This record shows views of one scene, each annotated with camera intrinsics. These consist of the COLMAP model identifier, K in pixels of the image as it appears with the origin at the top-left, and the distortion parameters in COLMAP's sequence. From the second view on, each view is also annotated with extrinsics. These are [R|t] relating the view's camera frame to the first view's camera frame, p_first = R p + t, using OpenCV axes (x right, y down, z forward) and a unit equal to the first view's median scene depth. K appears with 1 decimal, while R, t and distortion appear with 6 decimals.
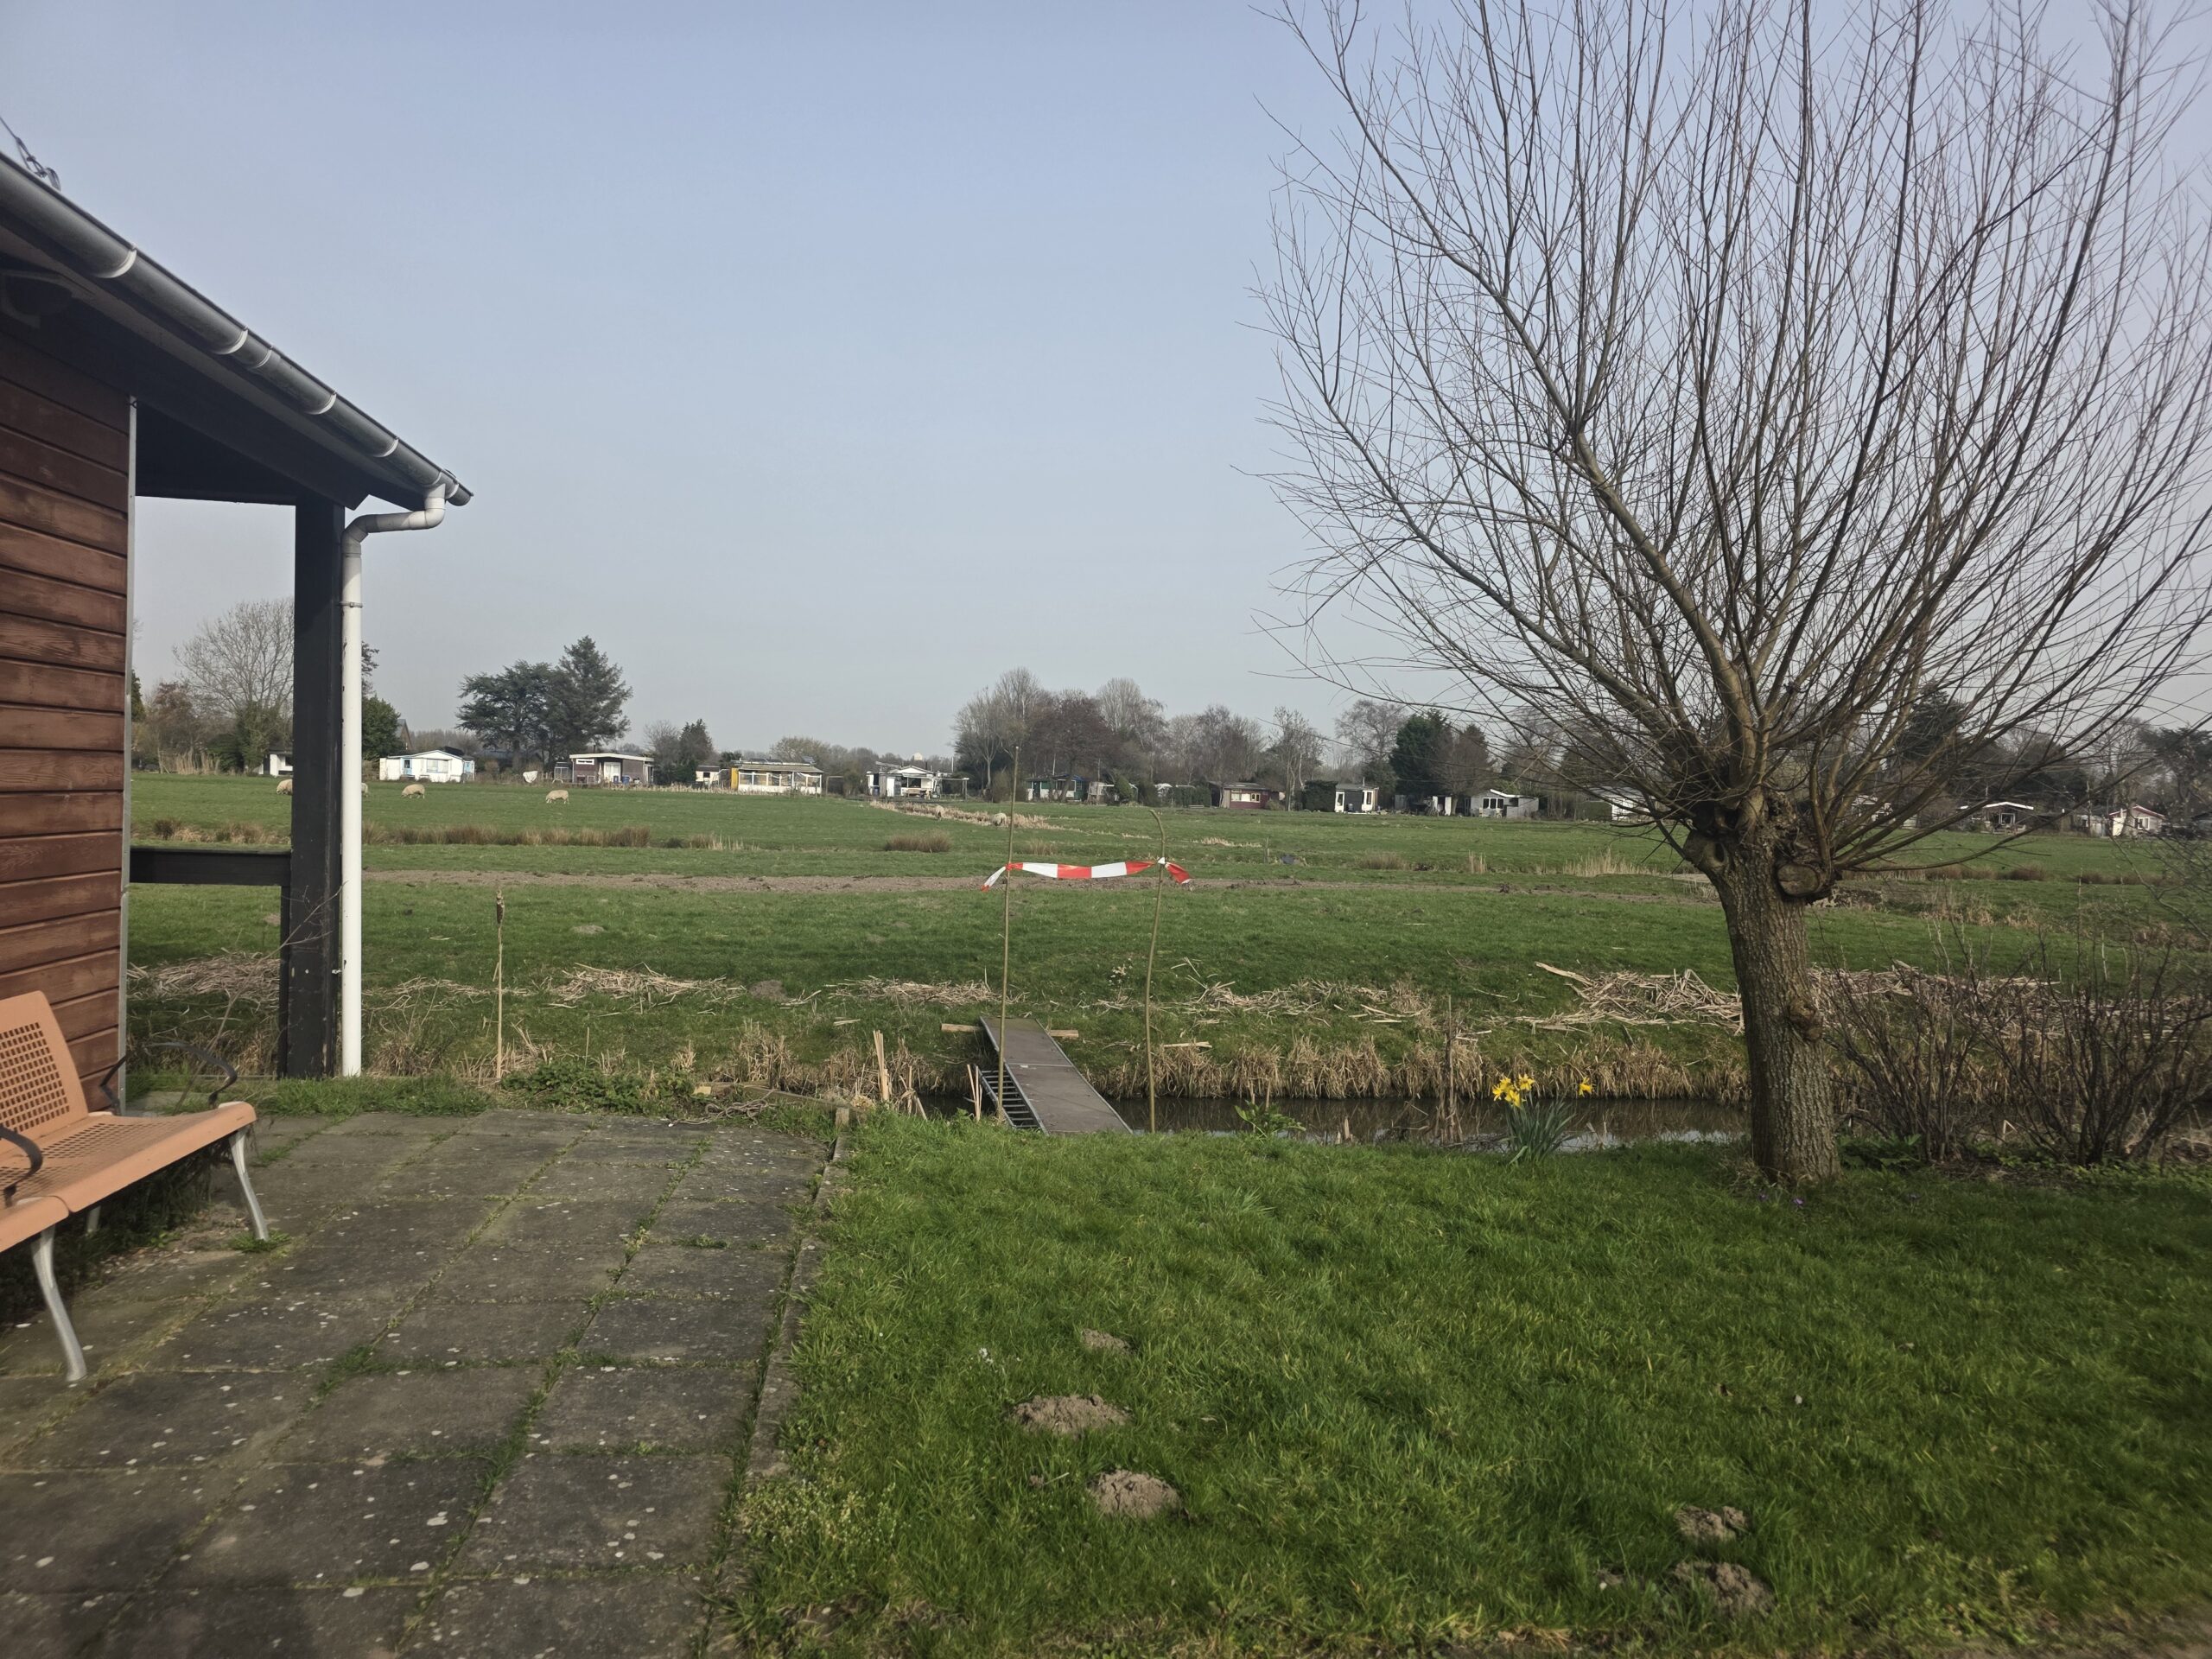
lens RADIAL K [[1451.0, 0, 1106.0], [0, 1451.0, 829.5], [0, 0, 1]] dist [0.067983, -0.074000]
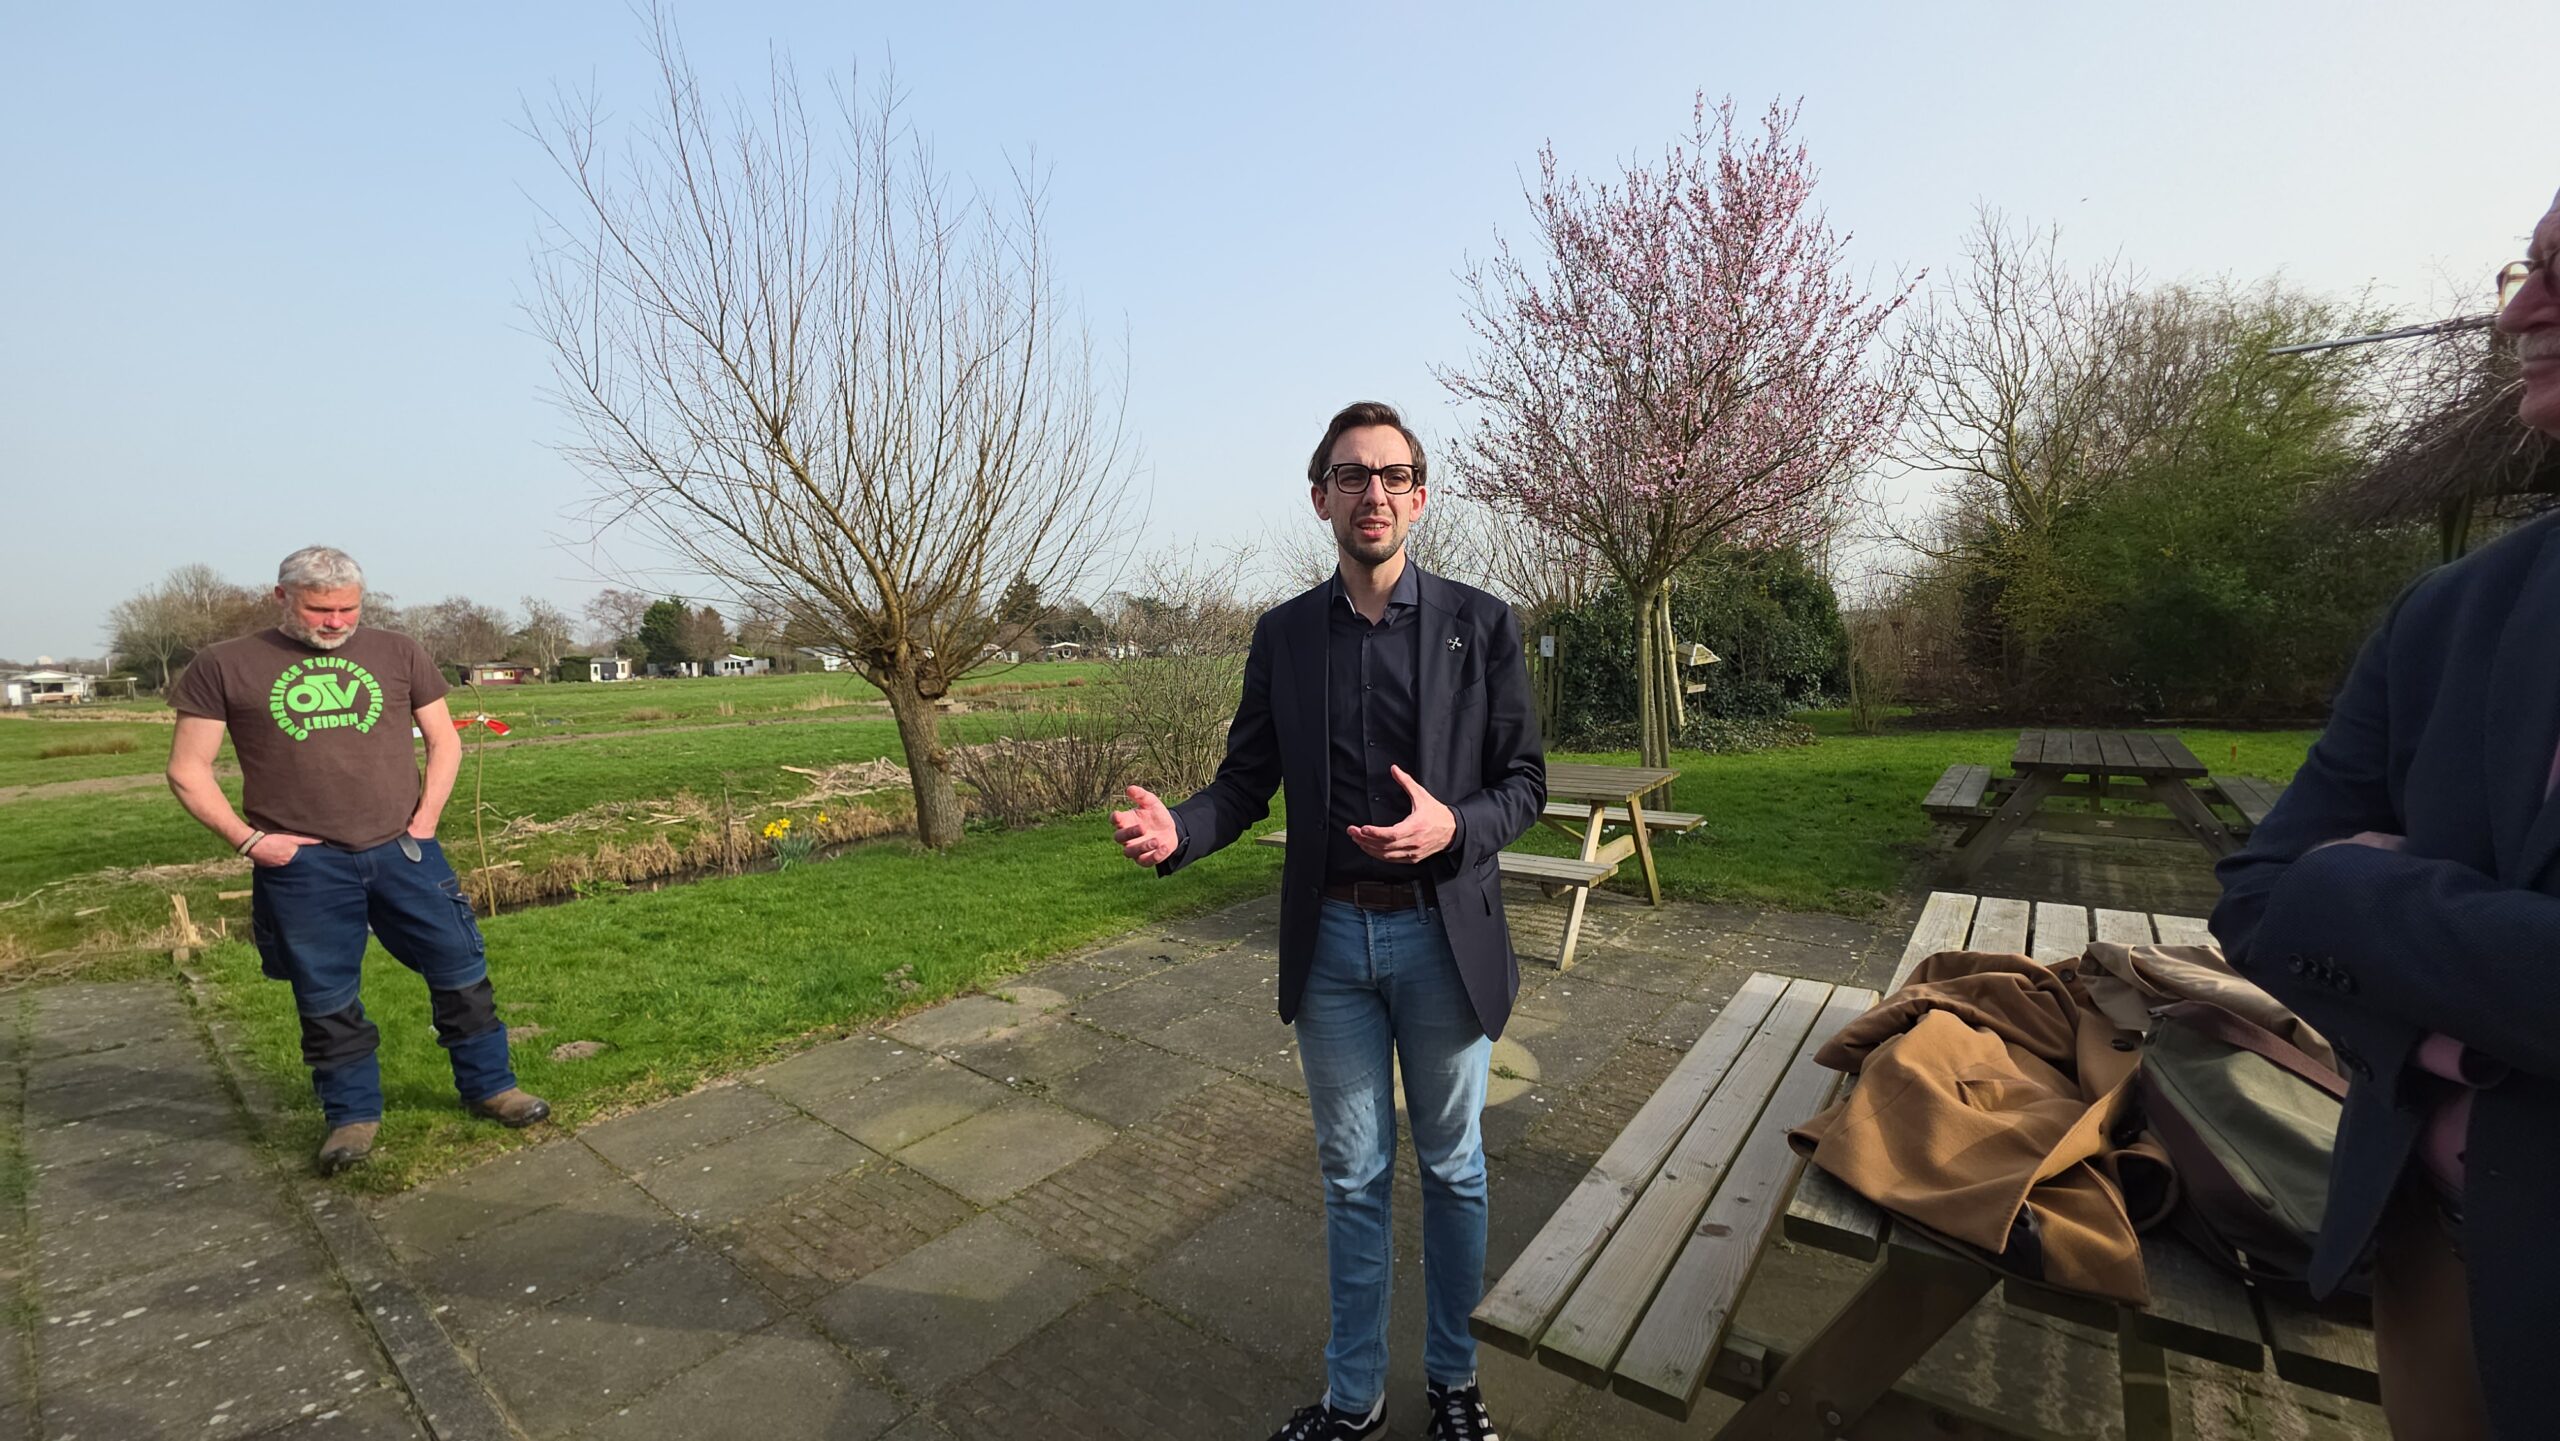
lens RADIAL K [[1007.0, 0, 1284.1], [0, 1007.0, 692.8], [0, 0, 1]] dist [0.009163, -0.006147]
pose [[0.722504, -0.090642, 0.685399, -0.038898], [0.077851, 0.995730, 0.049617, 0.006219], [-0.686970, 0.017511, 0.726475, -0.115736]]
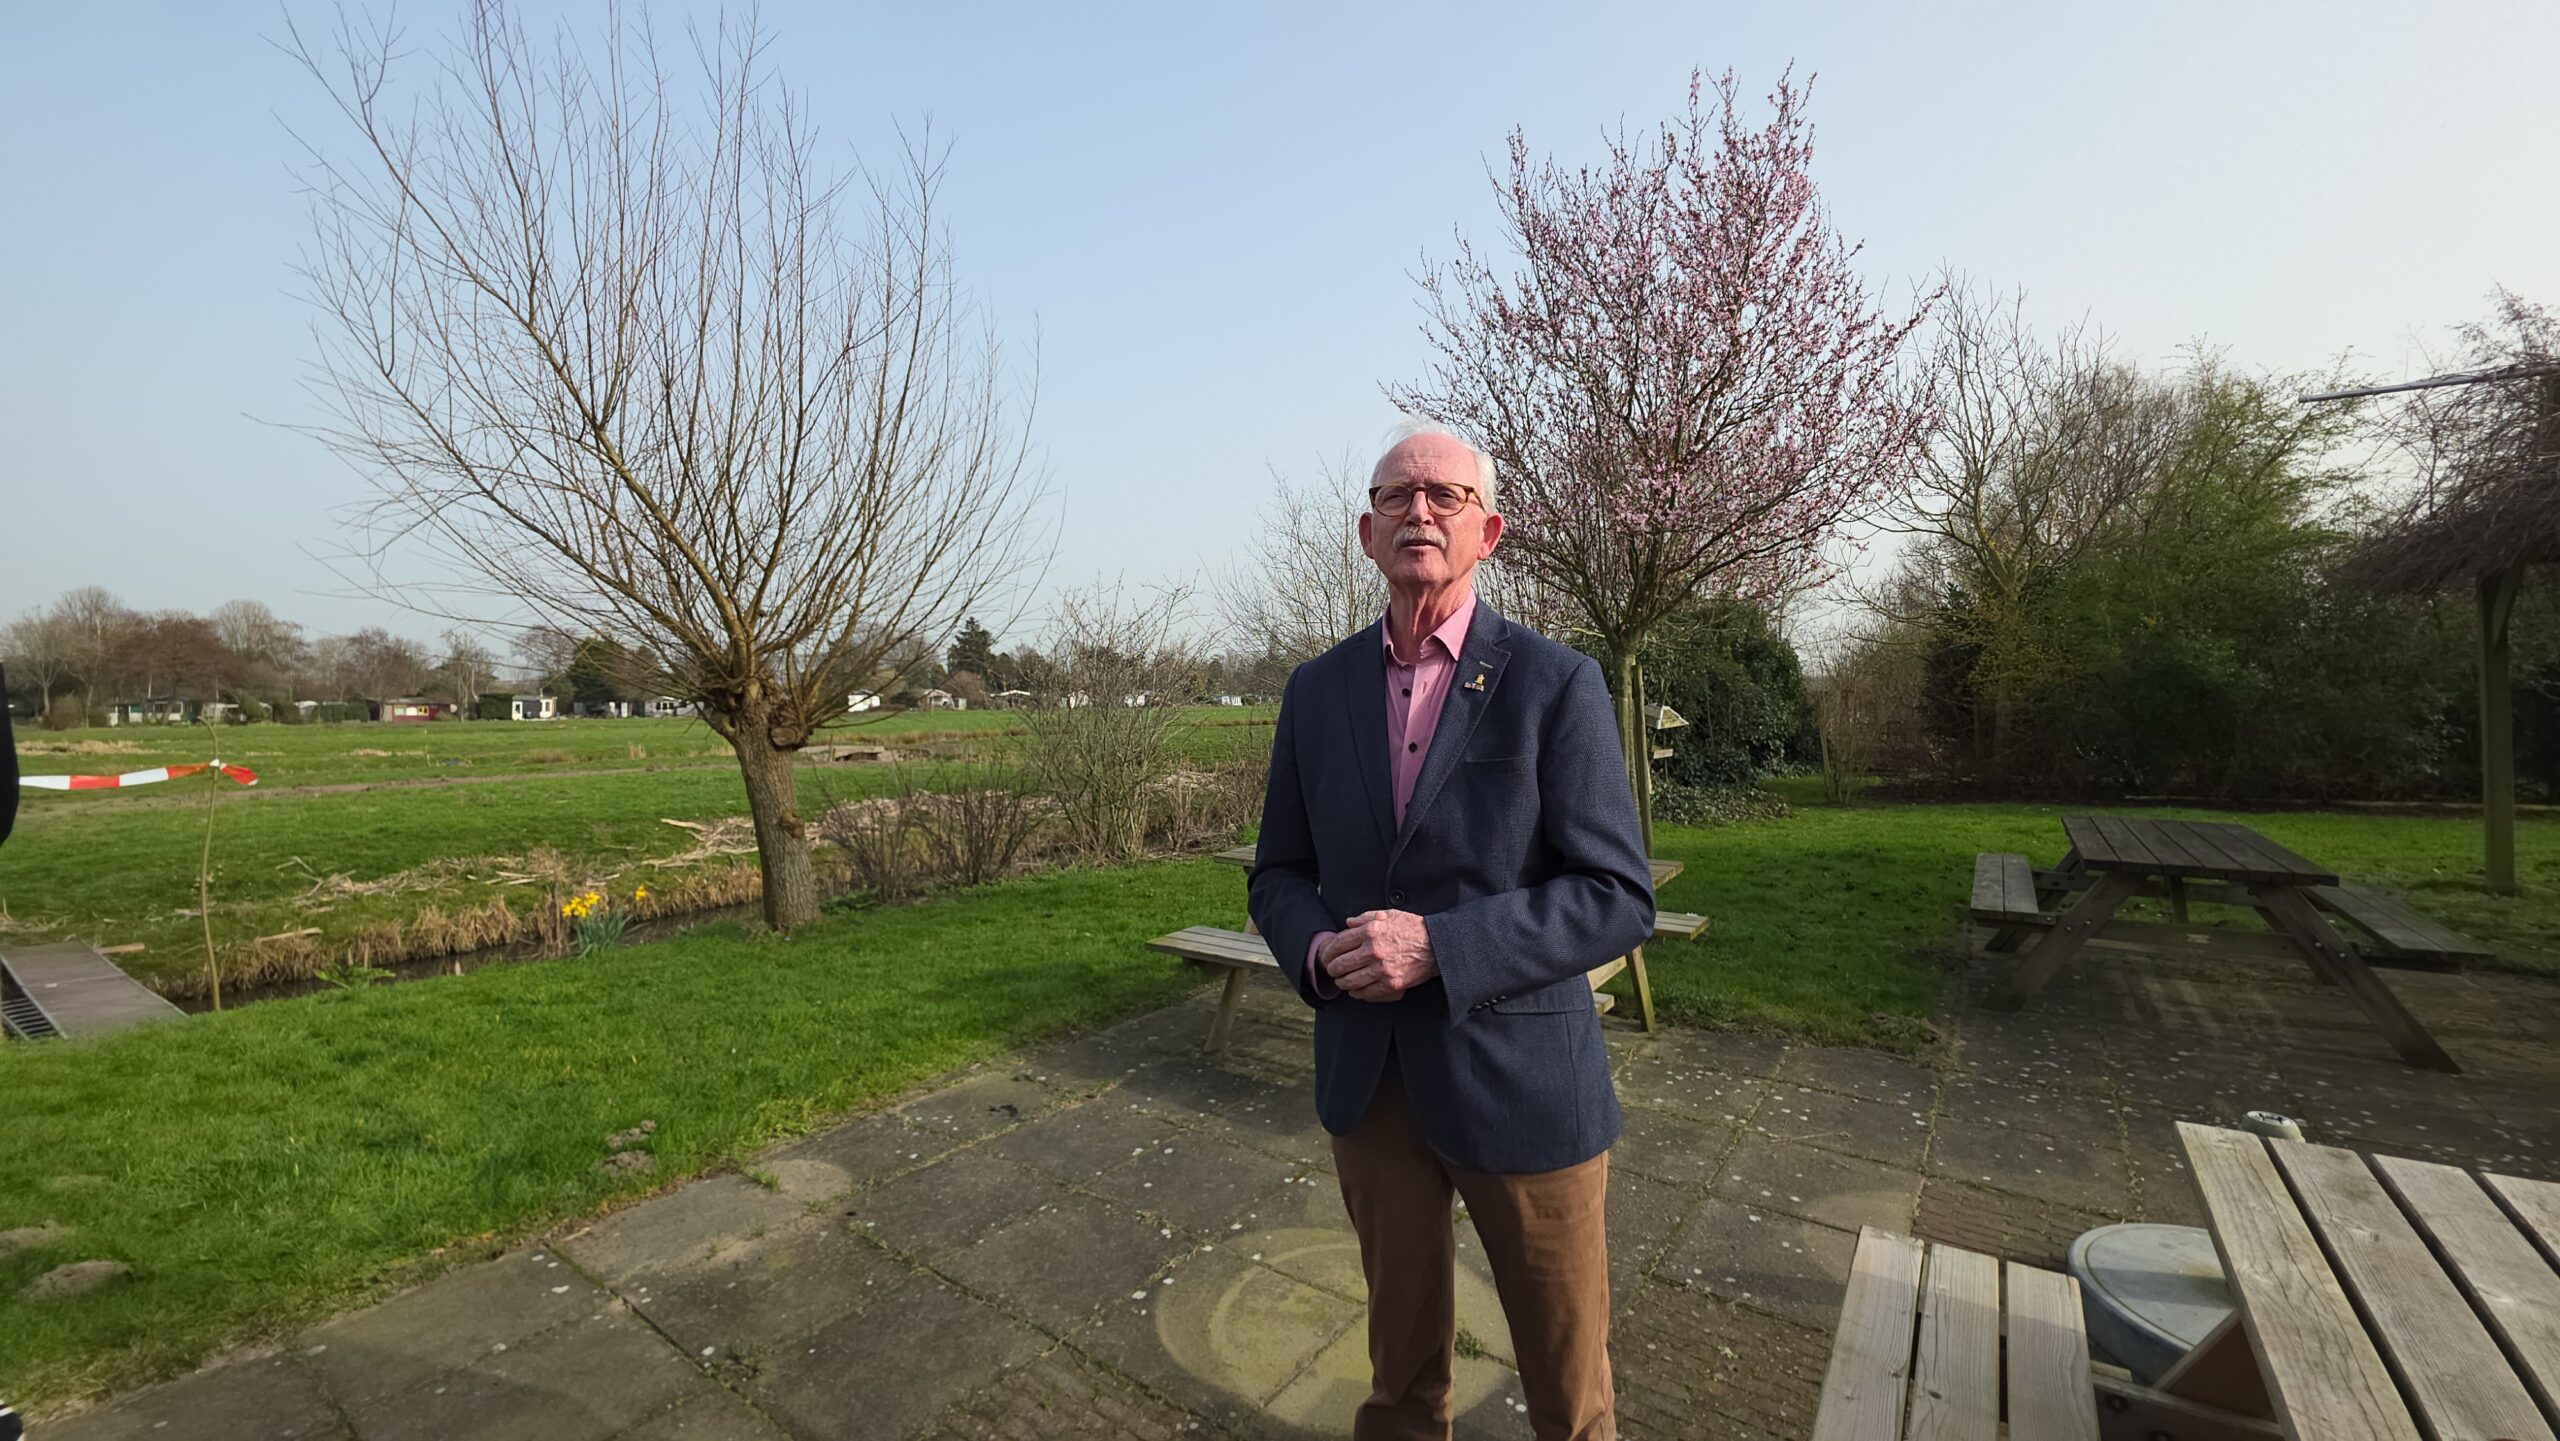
lens RADIAL K [[1007.0, 0, 1284.1], [0, 1007.0, 692.8], [0, 0, 1]] dist [0.009163, -0.006147]
pose [[0.692379, -0.037481, 0.720560, 0.031025], [0.054788, 0.998498, -0.000708, 0.008577], [-0.719451, 0.039968, 0.693393, -0.065317]]
